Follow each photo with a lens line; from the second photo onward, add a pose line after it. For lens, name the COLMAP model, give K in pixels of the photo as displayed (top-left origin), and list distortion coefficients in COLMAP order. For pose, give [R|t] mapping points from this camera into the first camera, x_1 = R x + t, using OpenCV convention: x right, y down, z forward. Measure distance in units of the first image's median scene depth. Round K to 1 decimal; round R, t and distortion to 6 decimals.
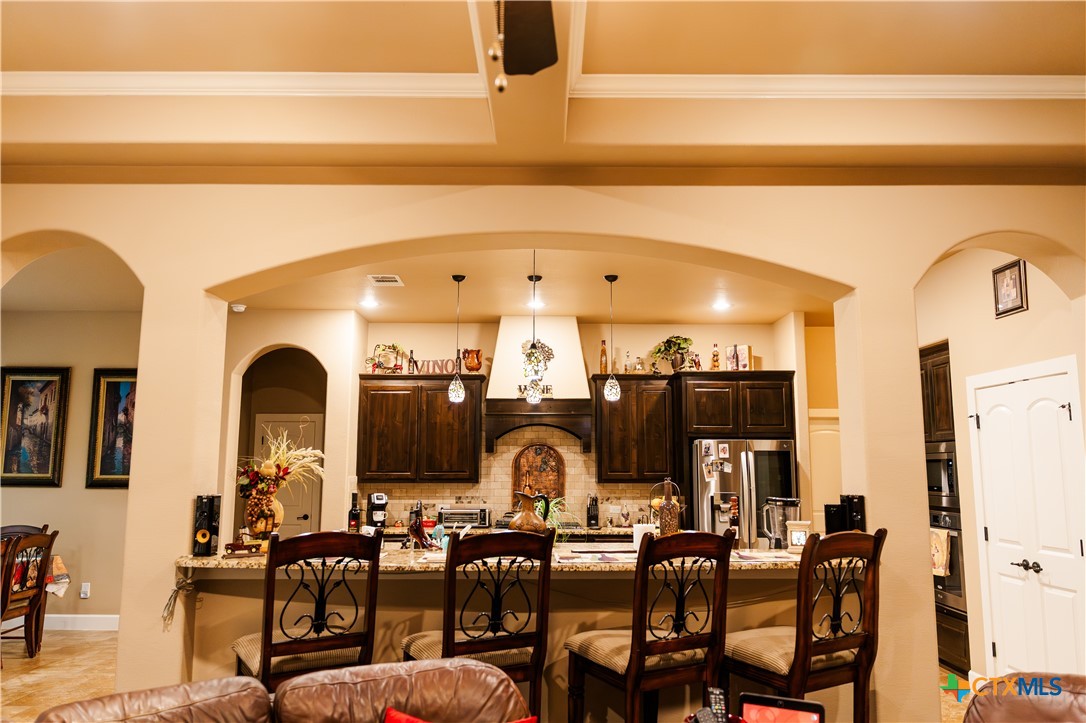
lens RADIAL K [[772.3, 0, 546.4], [0, 772.3, 356.4], [0, 0, 1]] dist [-0.005120, -0.002662]
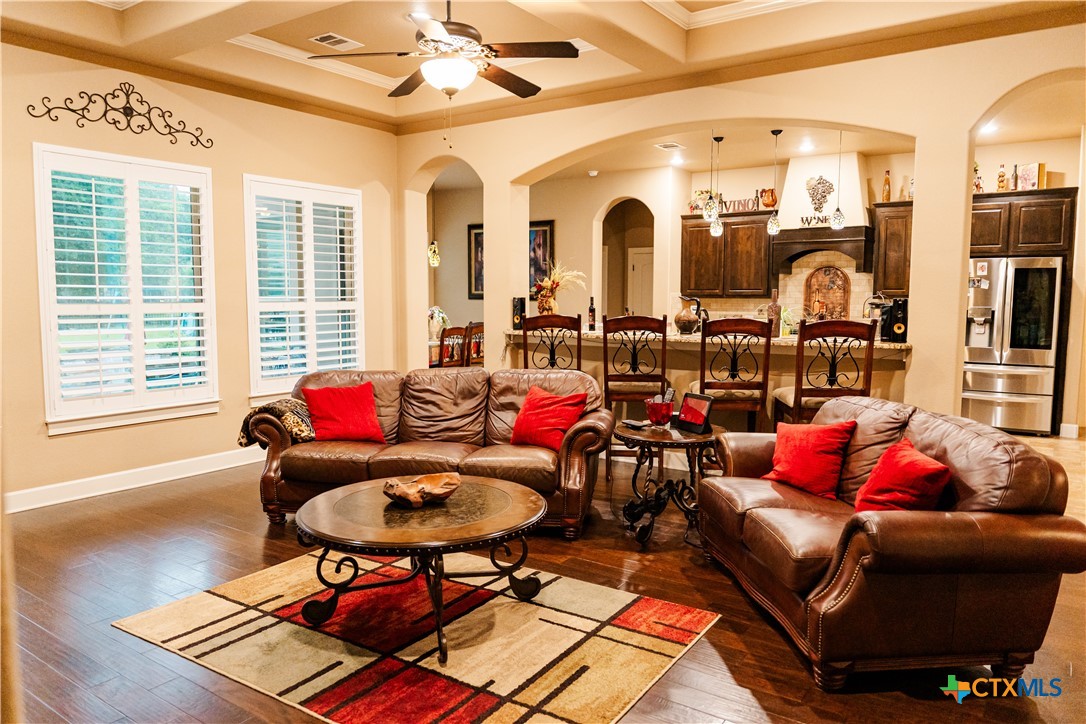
lens RADIAL K [[772.3, 0, 535.0], [0, 772.3, 365.9], [0, 0, 1]] dist [-0.005120, -0.002662]
pose [[0.814915, 0.053585, -0.577097, 0.327533], [0.081858, 0.975094, 0.206131, -0.018064], [0.573770, -0.215220, 0.790233, -0.229367]]
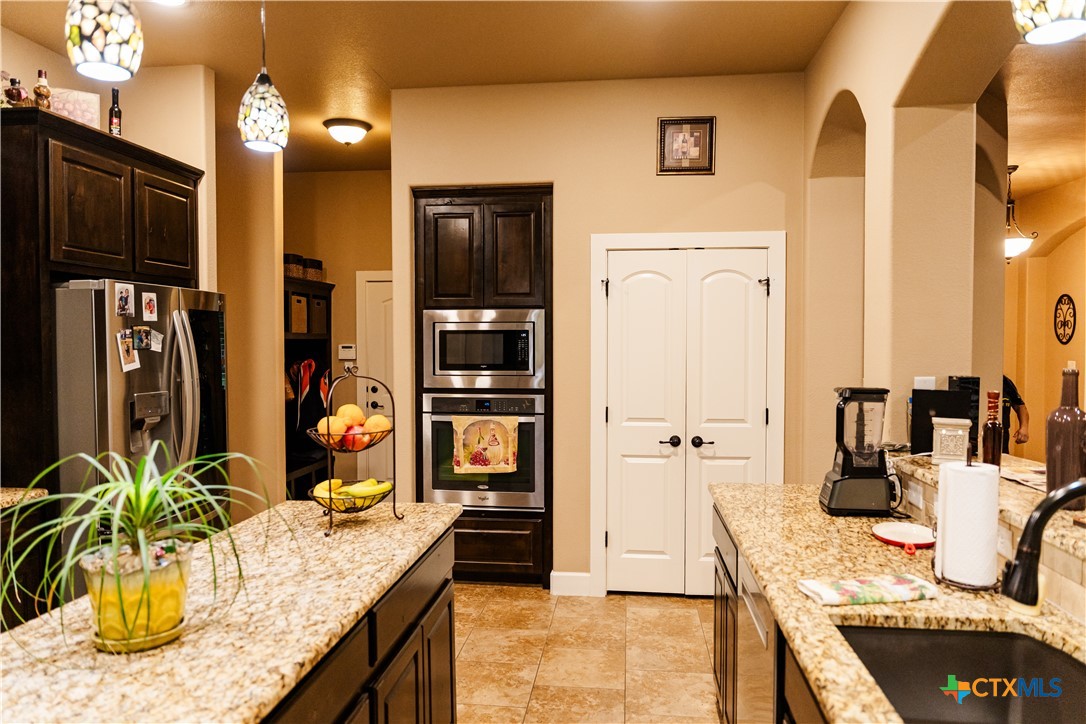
lens RADIAL K [[772.3, 0, 543.9], [0, 772.3, 365.5], [0, 0, 1]] dist [-0.005120, -0.002662]
pose [[0.104832, -0.039108, 0.993721, -0.210910], [-0.142880, 0.988268, 0.053967, 0.091069], [-0.984173, -0.147640, 0.098014, 0.659764]]
